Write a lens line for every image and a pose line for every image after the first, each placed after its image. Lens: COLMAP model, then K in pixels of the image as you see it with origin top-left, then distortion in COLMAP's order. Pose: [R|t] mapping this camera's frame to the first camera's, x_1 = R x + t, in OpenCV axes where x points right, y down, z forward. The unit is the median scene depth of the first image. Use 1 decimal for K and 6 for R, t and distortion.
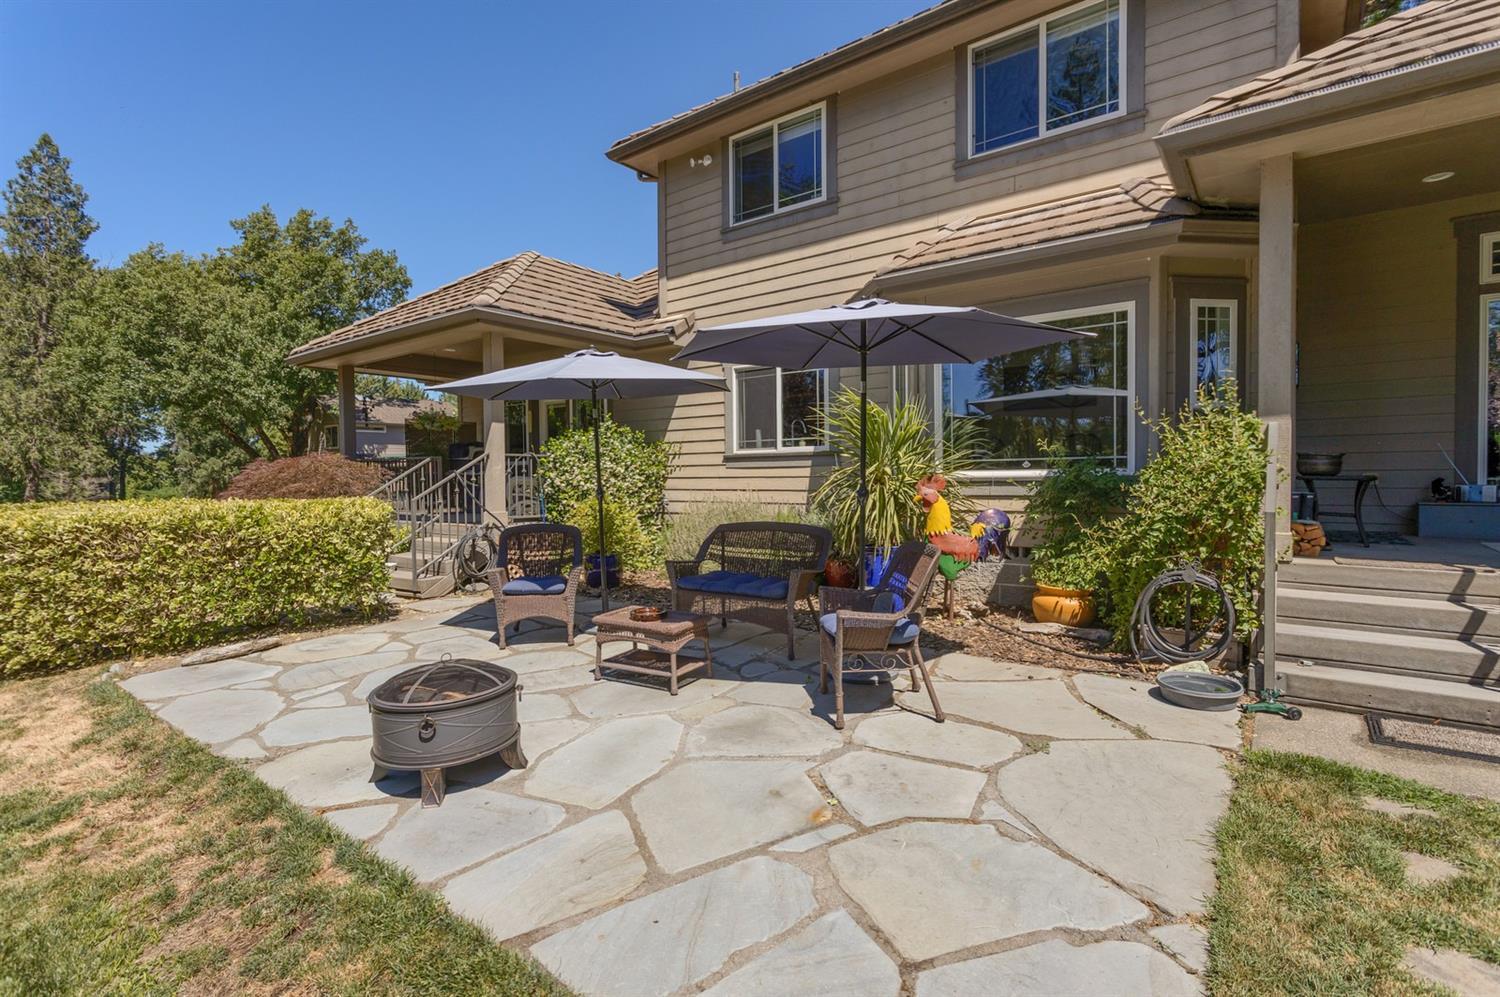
lens RADIAL K [[707.9, 0, 750.4], [0, 707.9, 475.3], [0, 0, 1]] dist [0.001314, -0.000252]
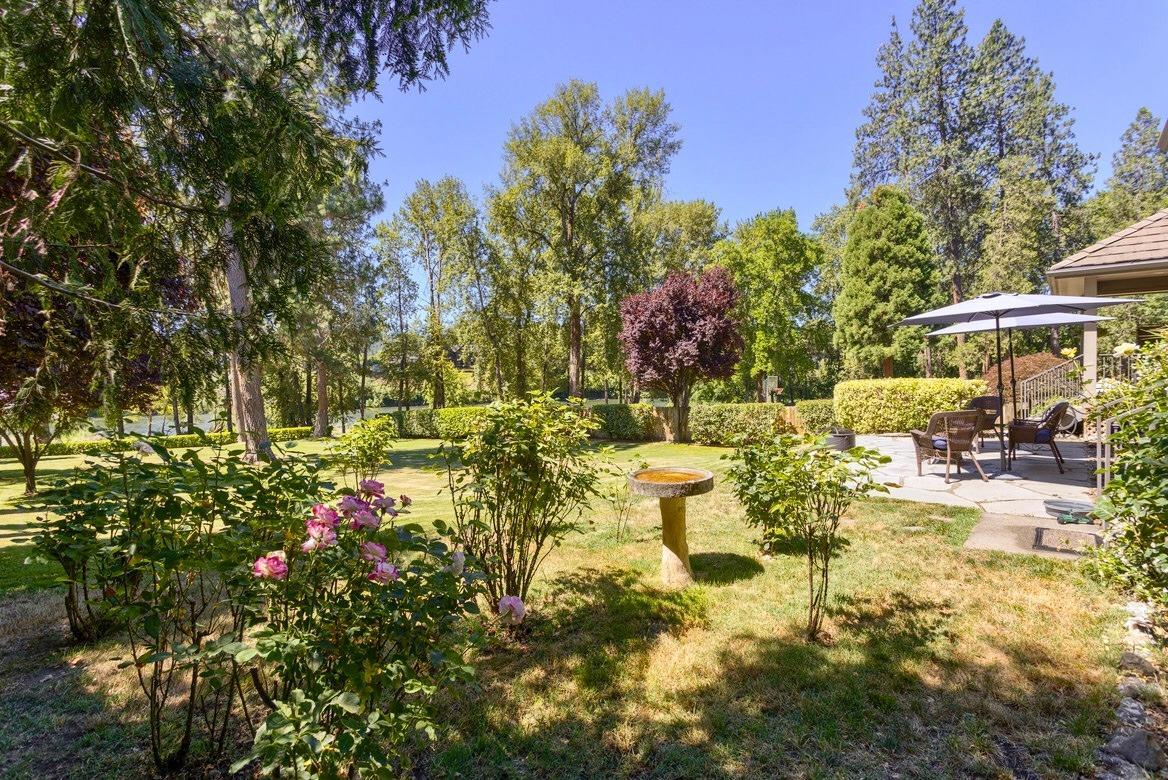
lens RADIAL K [[546.3, 0, 584.0], [0, 546.3, 390.0], [0, 0, 1]] dist [-0.000005, 0.000143]
pose [[-0.069835, 0.047868, -0.996409, 1.371210], [0.017751, 0.998750, 0.046736, -0.042963], [0.997401, -0.014424, -0.070598, -0.045047]]
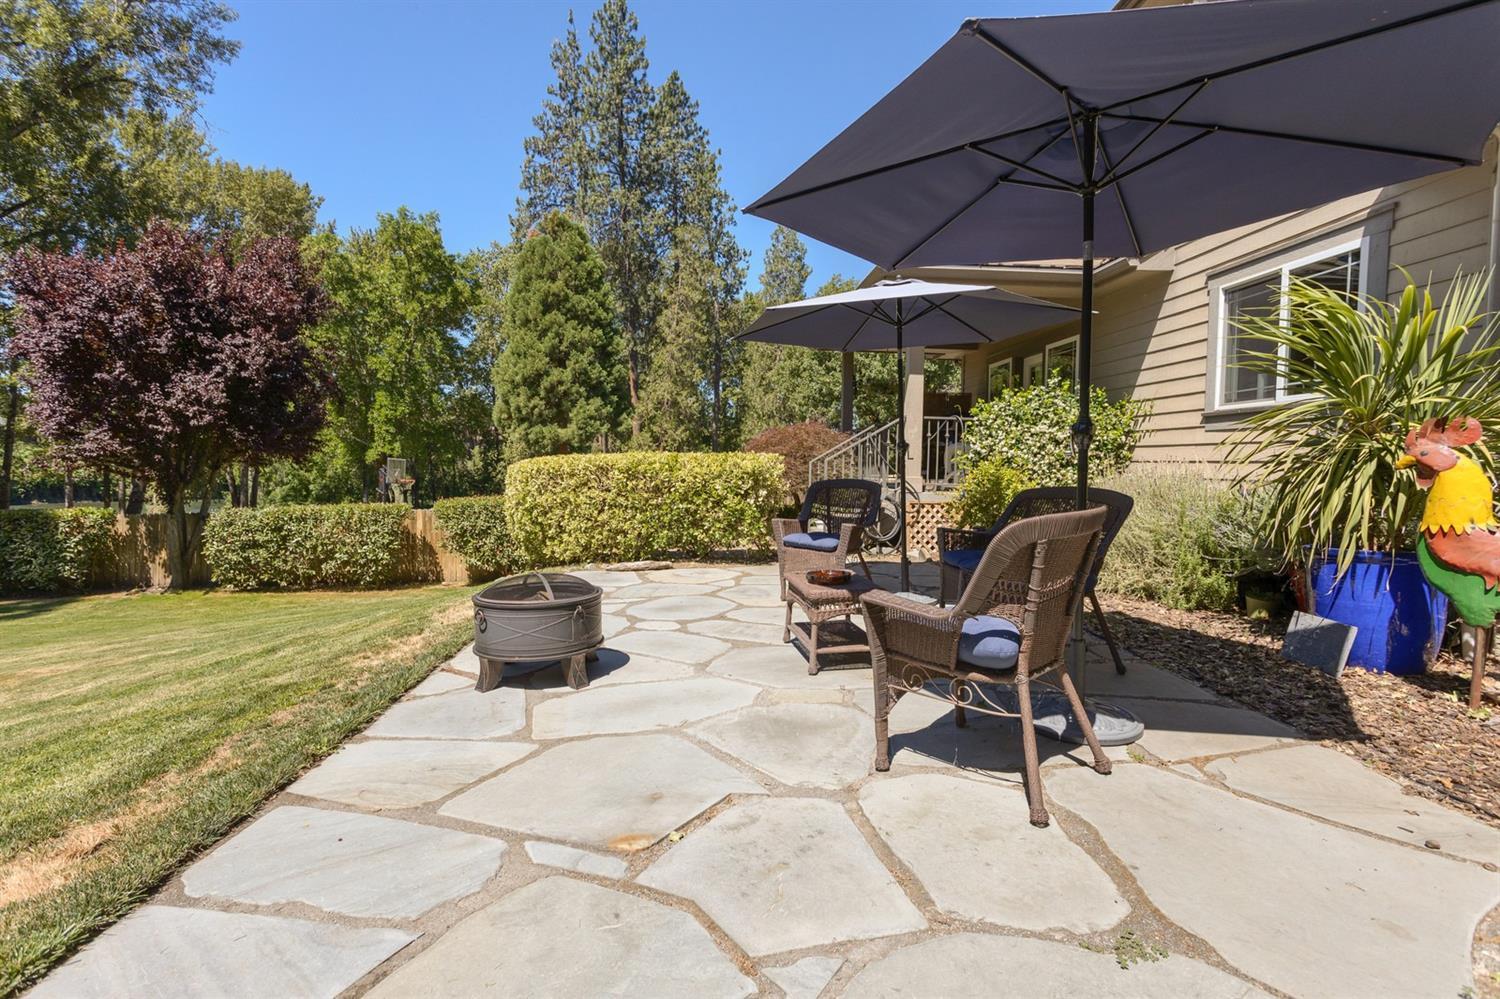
lens RADIAL K [[707.9, 0, 750.4], [0, 707.9, 476.3], [0, 0, 1]] dist [0.001314, -0.000252]
pose [[0.652265, 0.037568, -0.757059, 0.339677], [-0.025198, 0.999294, 0.027878, 0.043677], [0.757572, 0.000893, 0.652751, 0.302276]]
